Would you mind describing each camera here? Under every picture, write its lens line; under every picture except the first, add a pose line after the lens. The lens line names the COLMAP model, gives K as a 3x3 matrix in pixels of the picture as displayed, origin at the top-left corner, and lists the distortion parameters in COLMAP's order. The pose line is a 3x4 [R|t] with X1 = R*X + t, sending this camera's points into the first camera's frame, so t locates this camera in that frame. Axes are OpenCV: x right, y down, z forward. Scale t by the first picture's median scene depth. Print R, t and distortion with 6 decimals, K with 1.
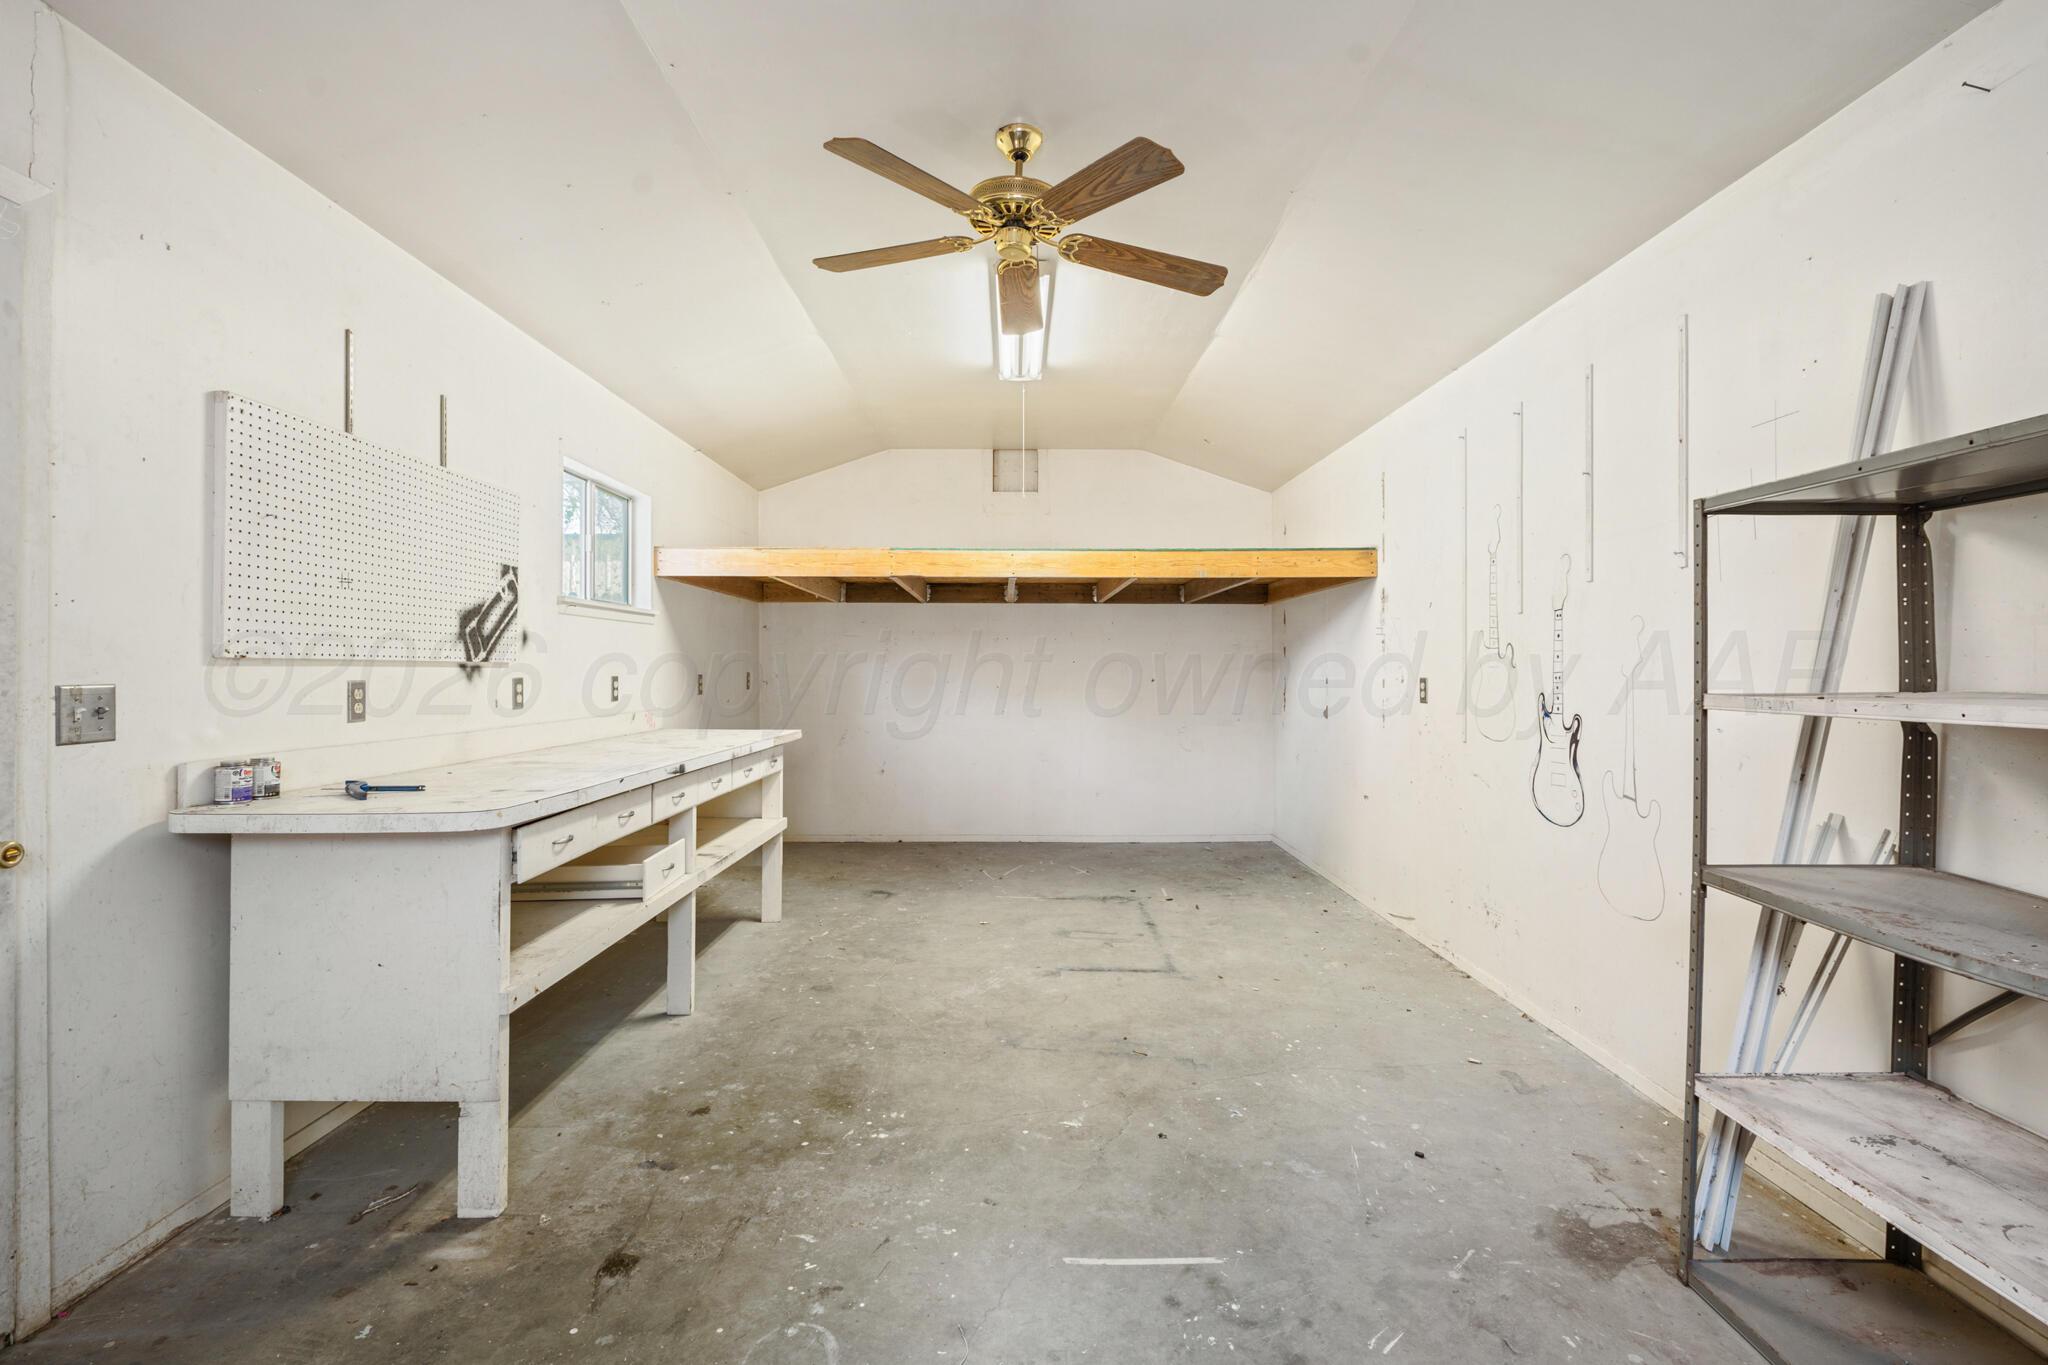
lens RADIAL K [[916.1, 0, 1018.1], [0, 916.1, 673.1], [0, 0, 1]] dist [-0.003414, -0.001378]
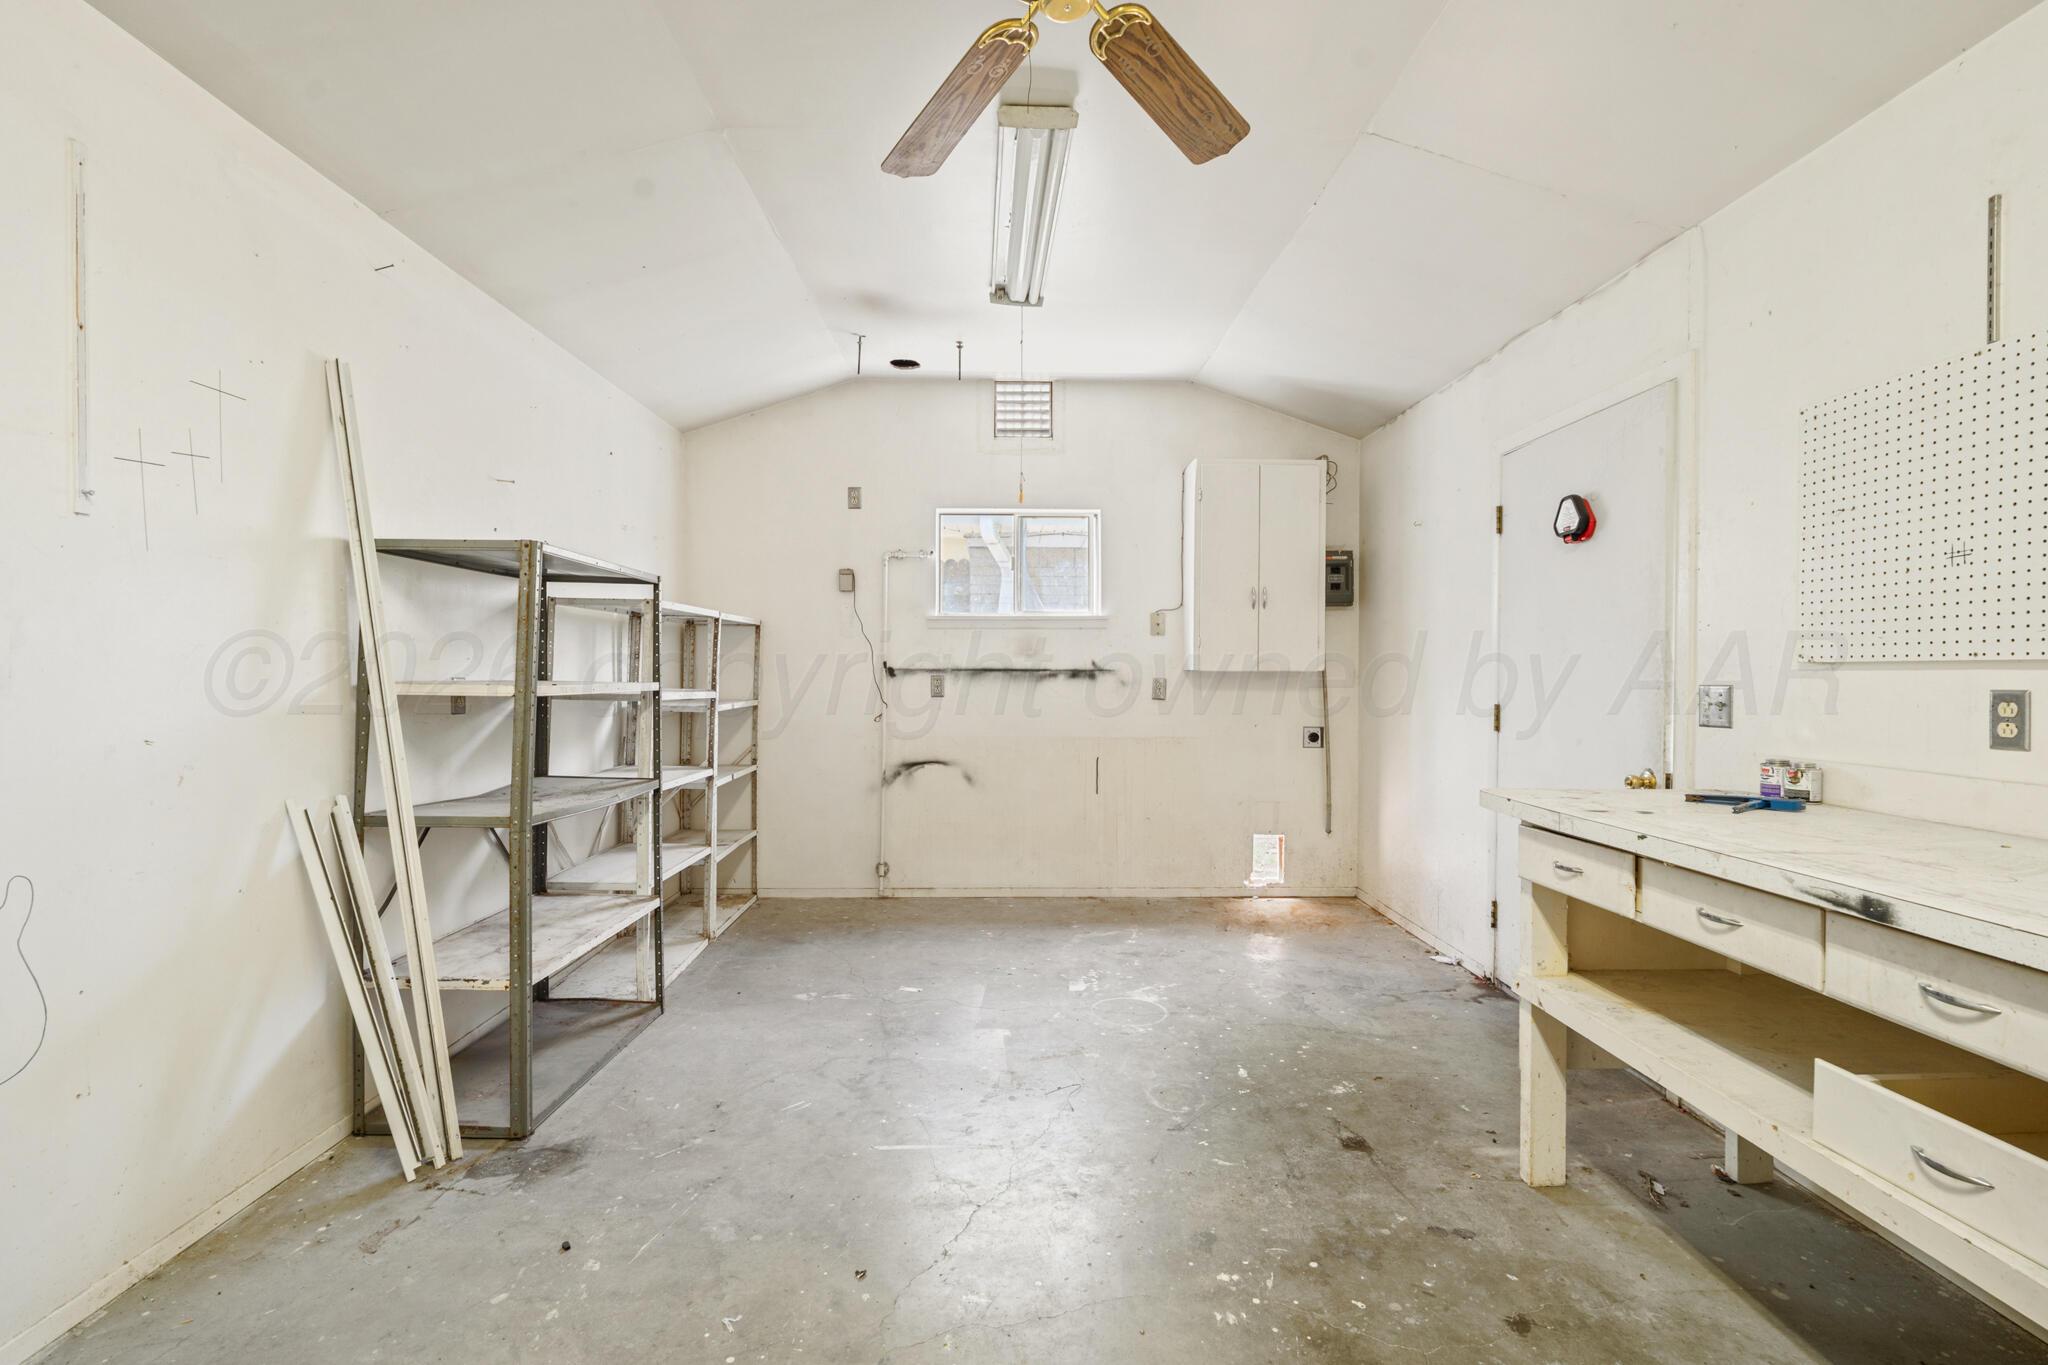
lens RADIAL K [[916.1, 0, 1023.9], [0, 916.1, 676.1], [0, 0, 1]] dist [-0.003414, -0.001378]
pose [[-0.999829, -0.005295, -0.017743, 0.040078], [-0.005432, 0.999956, 0.007678, -0.004117], [0.017702, 0.007773, -0.999813, 1.964053]]
